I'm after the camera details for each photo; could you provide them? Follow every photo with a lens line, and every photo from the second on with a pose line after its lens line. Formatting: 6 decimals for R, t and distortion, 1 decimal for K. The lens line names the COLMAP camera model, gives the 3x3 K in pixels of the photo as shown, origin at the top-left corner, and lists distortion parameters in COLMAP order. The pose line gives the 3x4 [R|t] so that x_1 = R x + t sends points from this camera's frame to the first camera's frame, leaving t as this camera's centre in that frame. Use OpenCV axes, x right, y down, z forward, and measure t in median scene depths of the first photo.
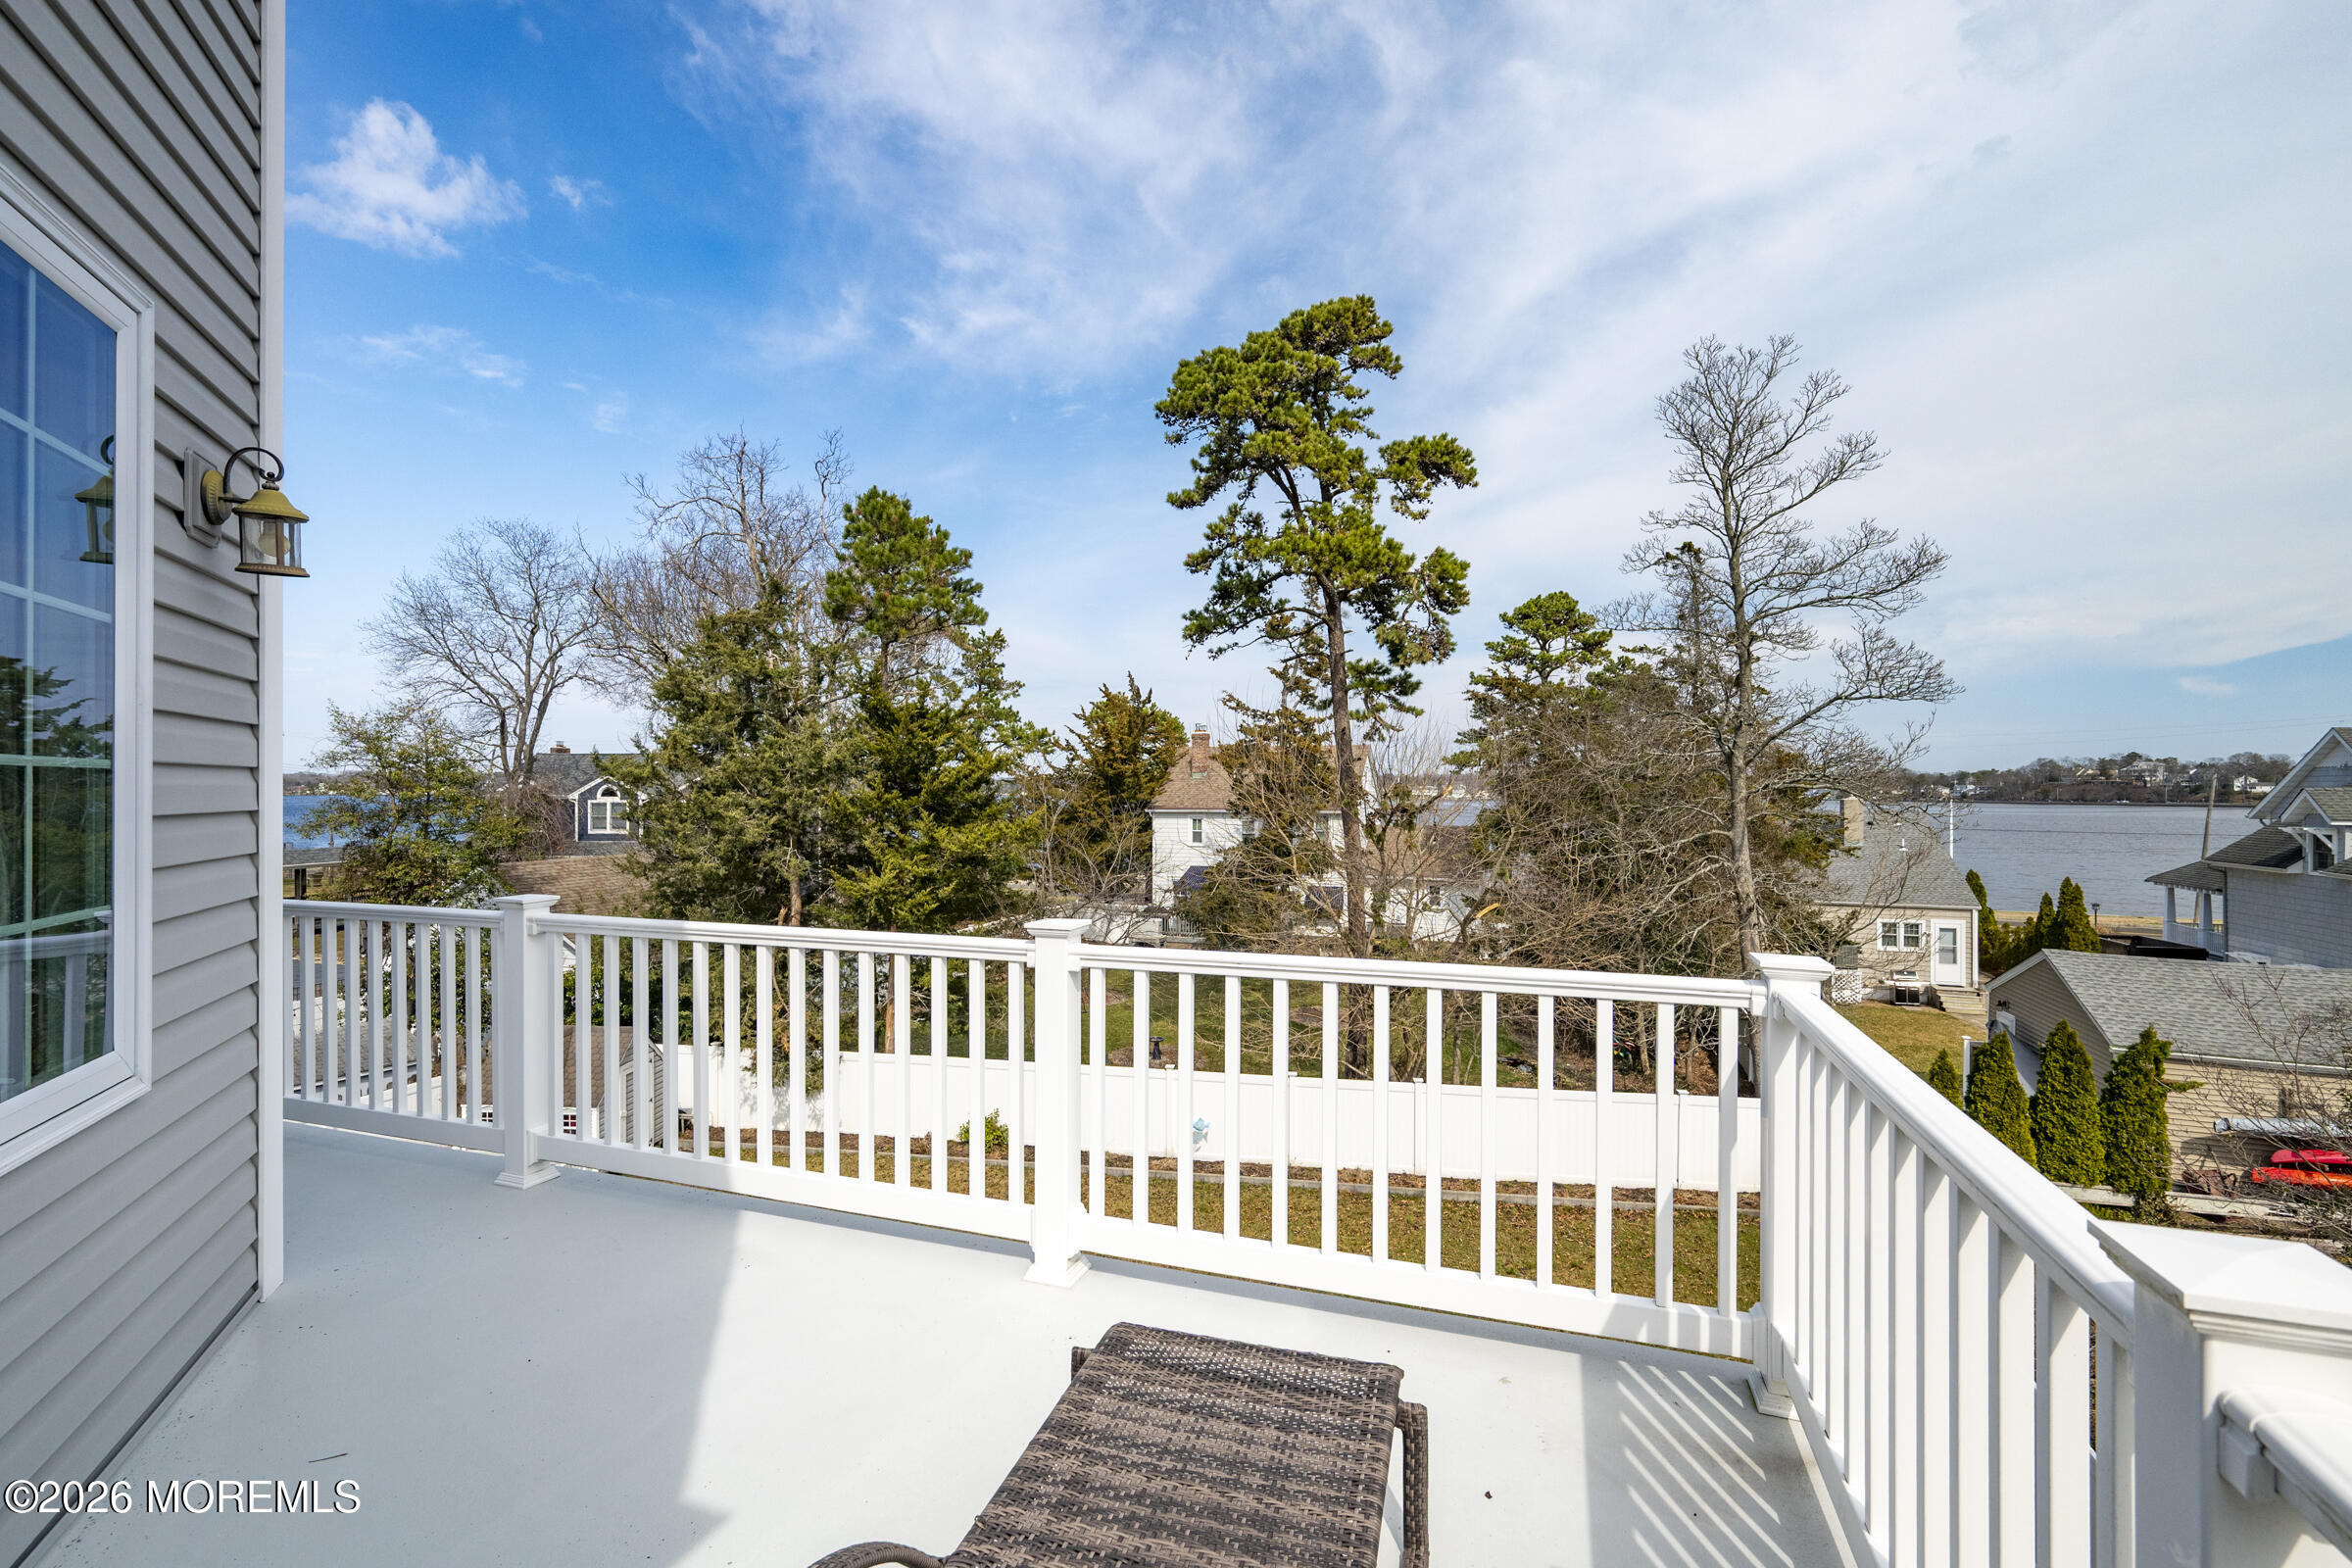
lens RADIAL K [[1053.9, 0, 1177.6], [0, 1053.9, 786.5], [0, 0, 1]] dist [0.006753, -0.001373]
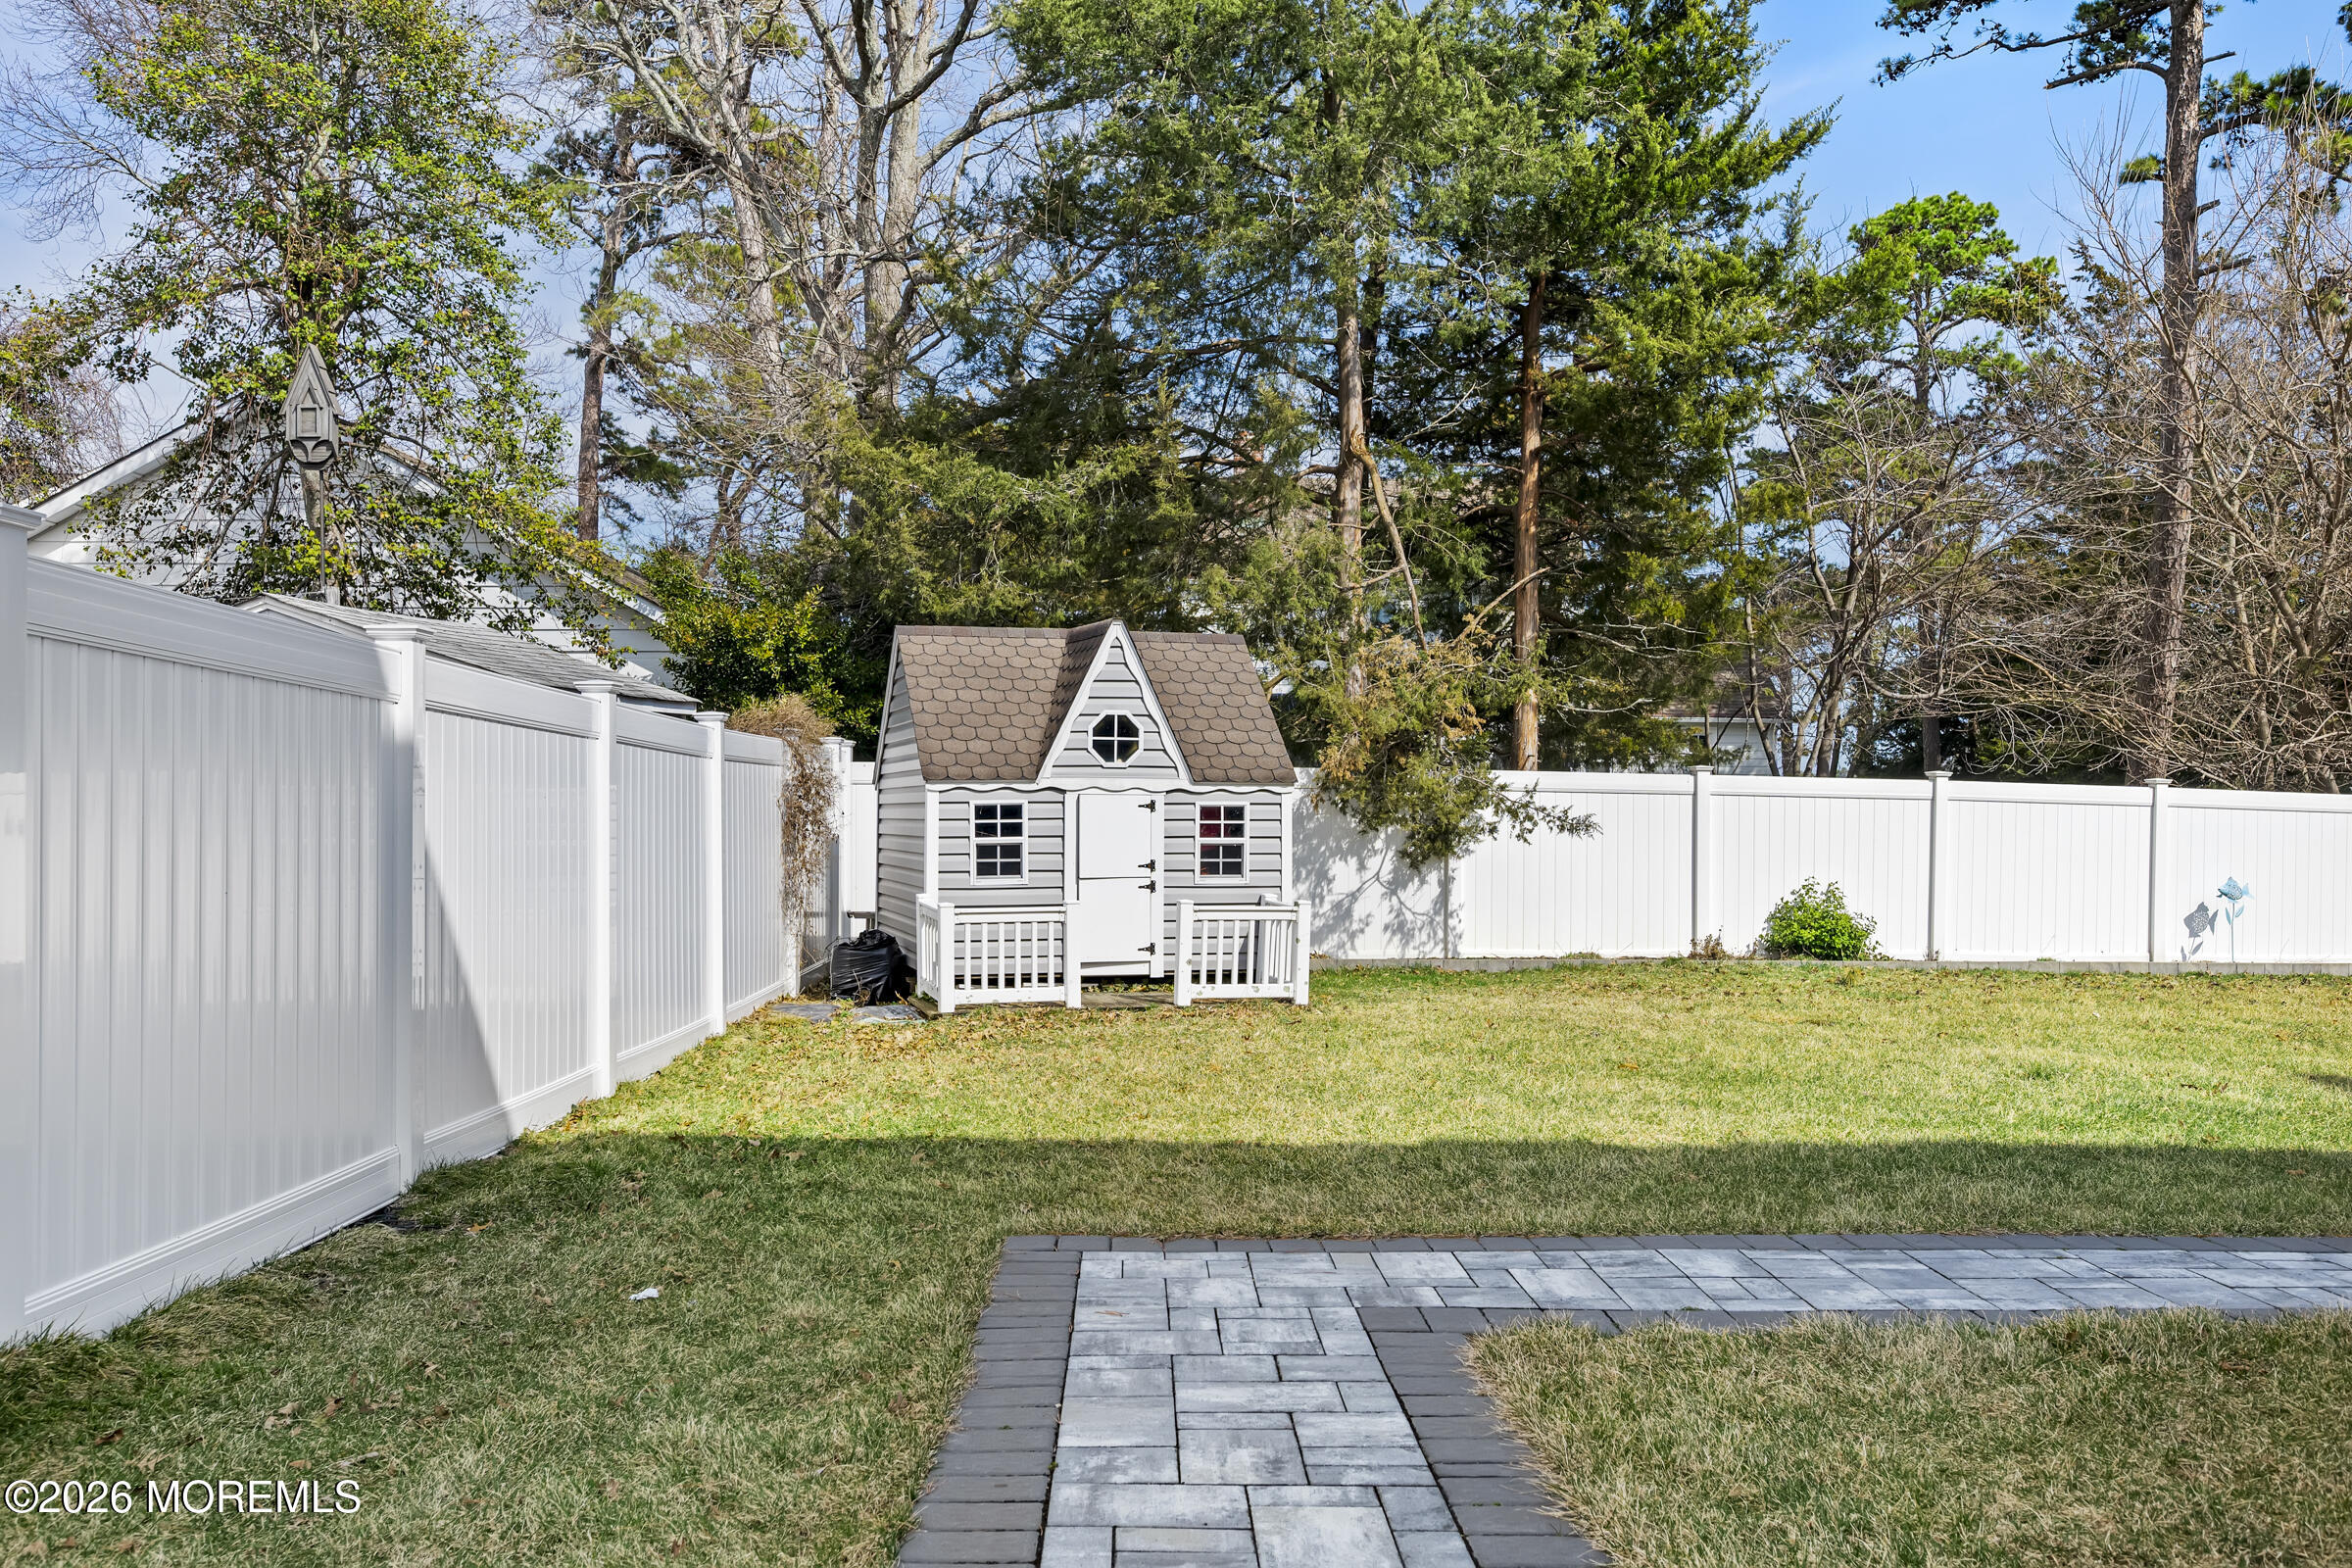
lens RADIAL K [[2017.7, 0, 1192.0], [0, 2017.7, 797.0], [0, 0, 1]] dist [-0.005919, 0.003054]
pose [[0.936784, 0.001131, 0.349906, -0.670116], [0.001934, 0.999963, -0.008411, 0.248069], [-0.349902, 0.008556, 0.936747, 0.248853]]
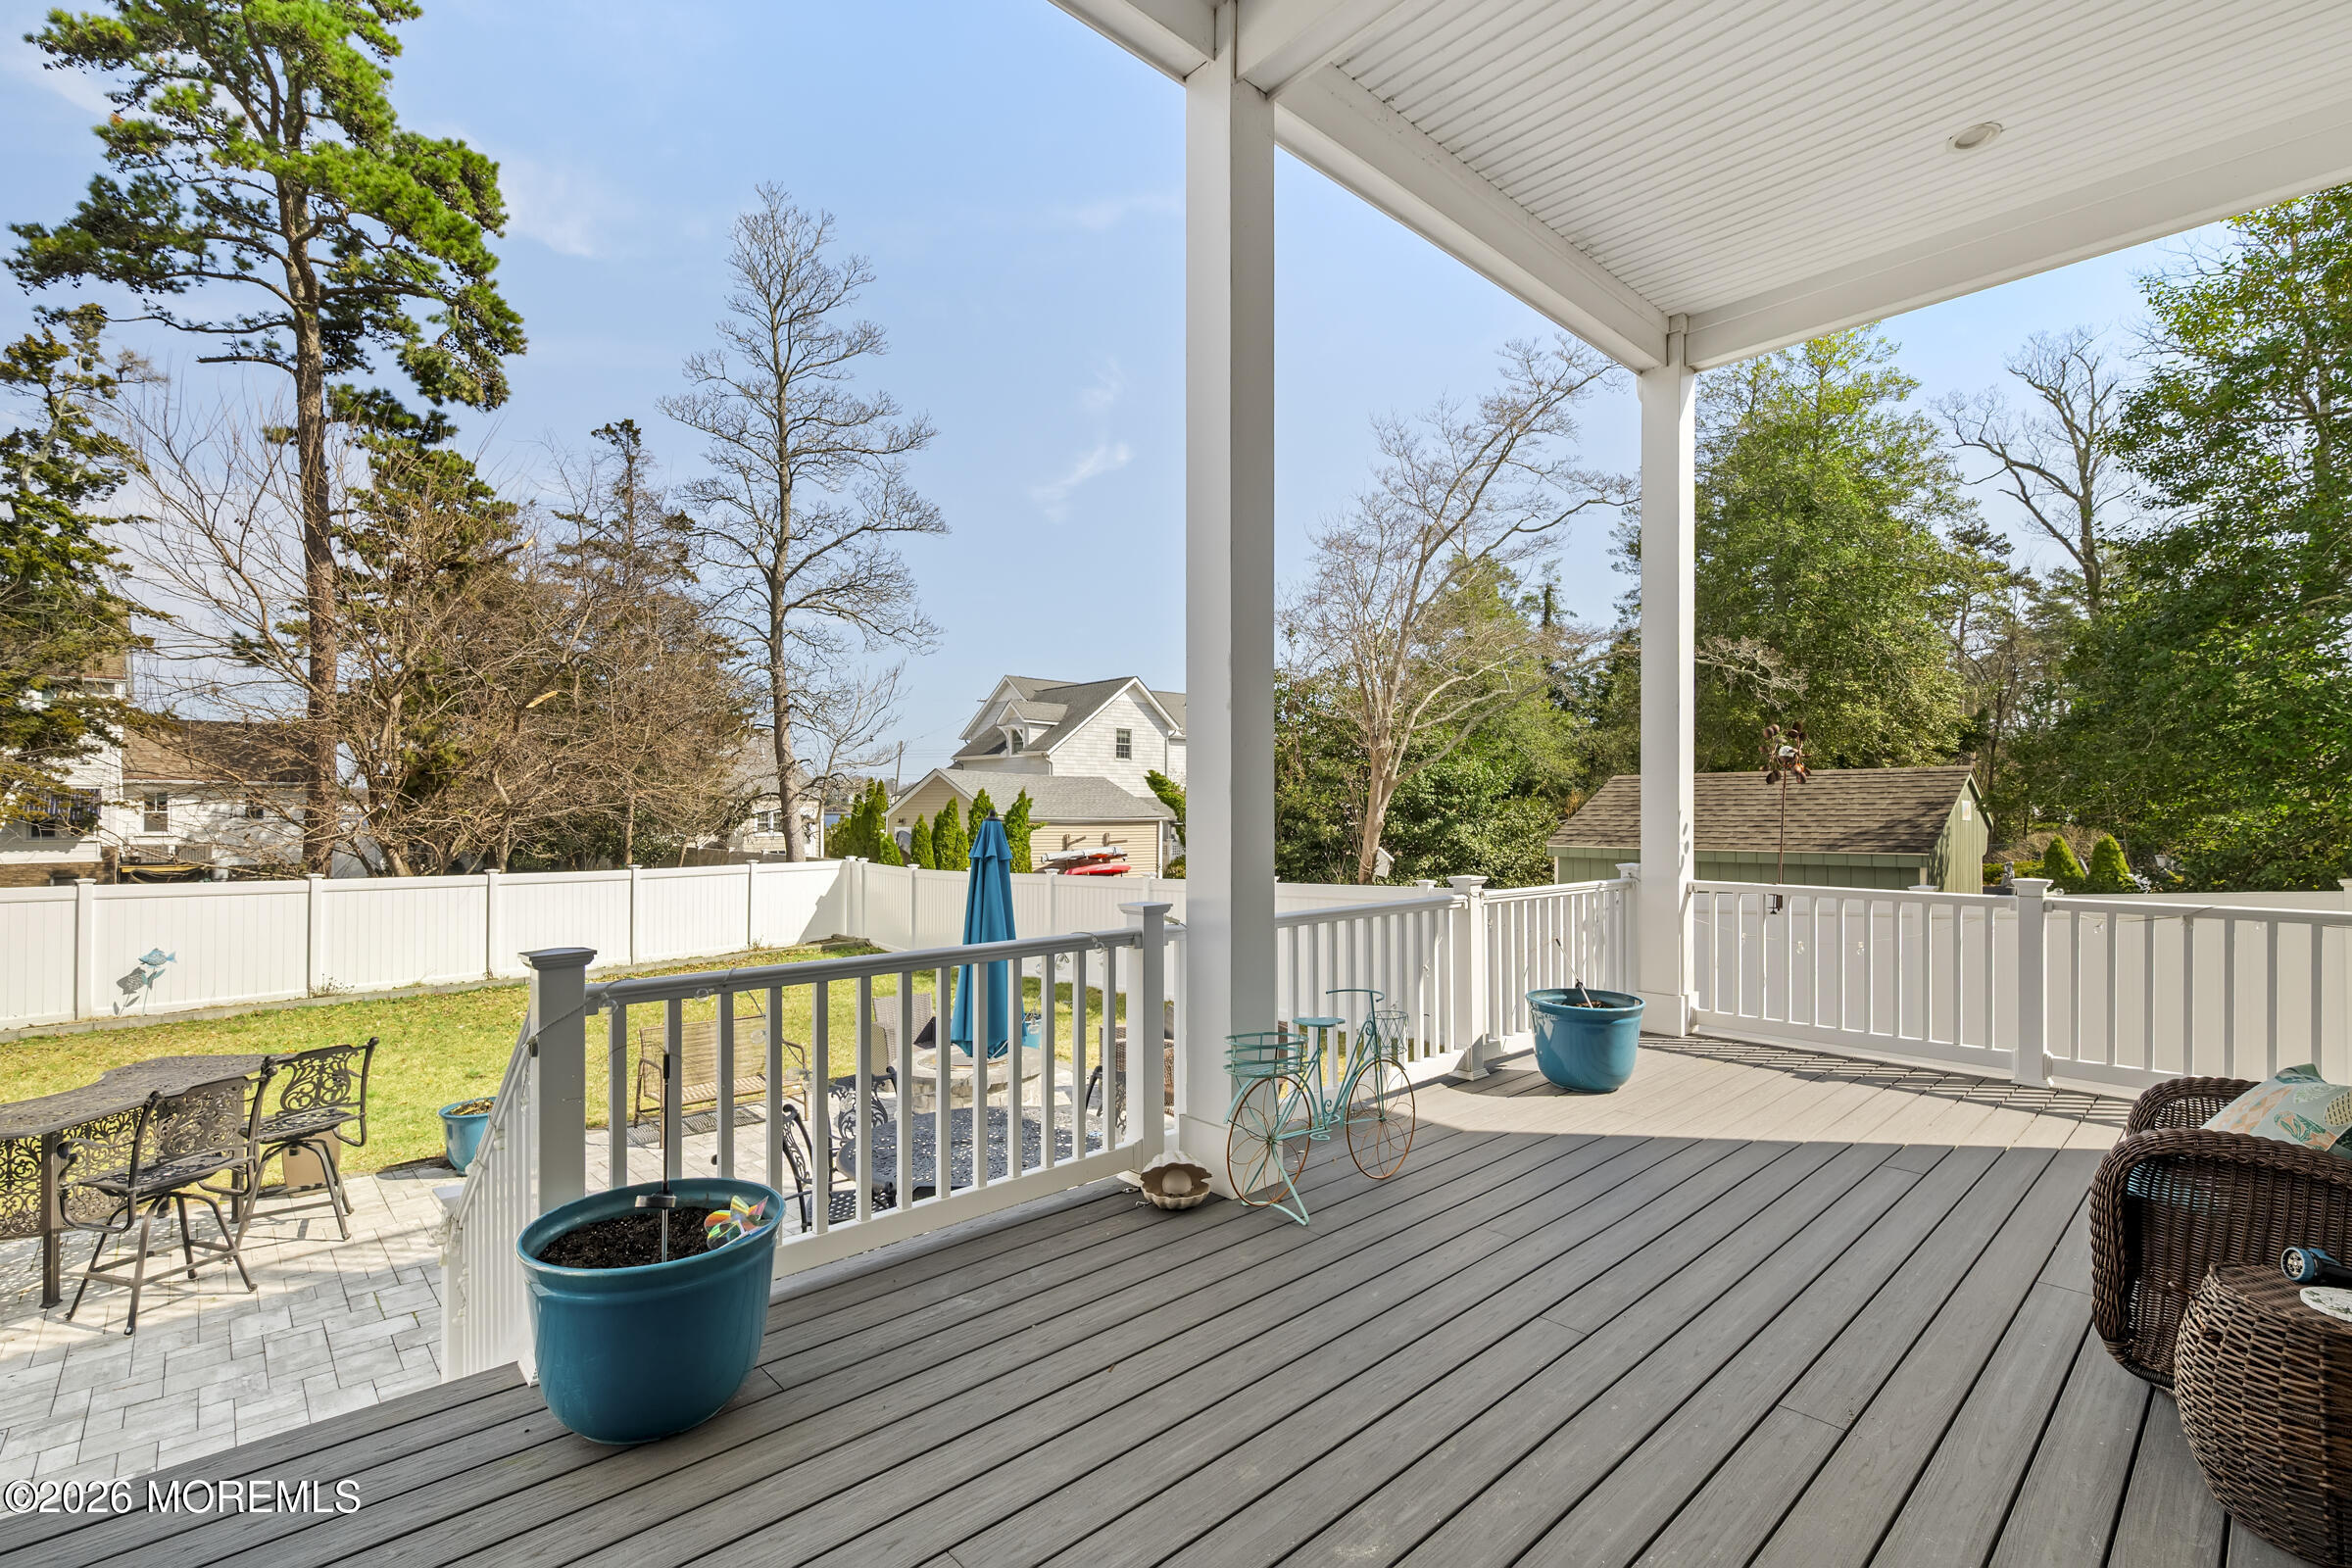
lens RADIAL K [[1053.9, 0, 1171.1], [0, 1053.9, 797.0], [0, 0, 1]] dist [0.006753, -0.001373]
pose [[0.462615, 0.005067, 0.886545, -0.245112], [0.003786, 0.999963, -0.007690, 0.196801], [-0.886551, 0.006914, 0.462579, 0.093458]]
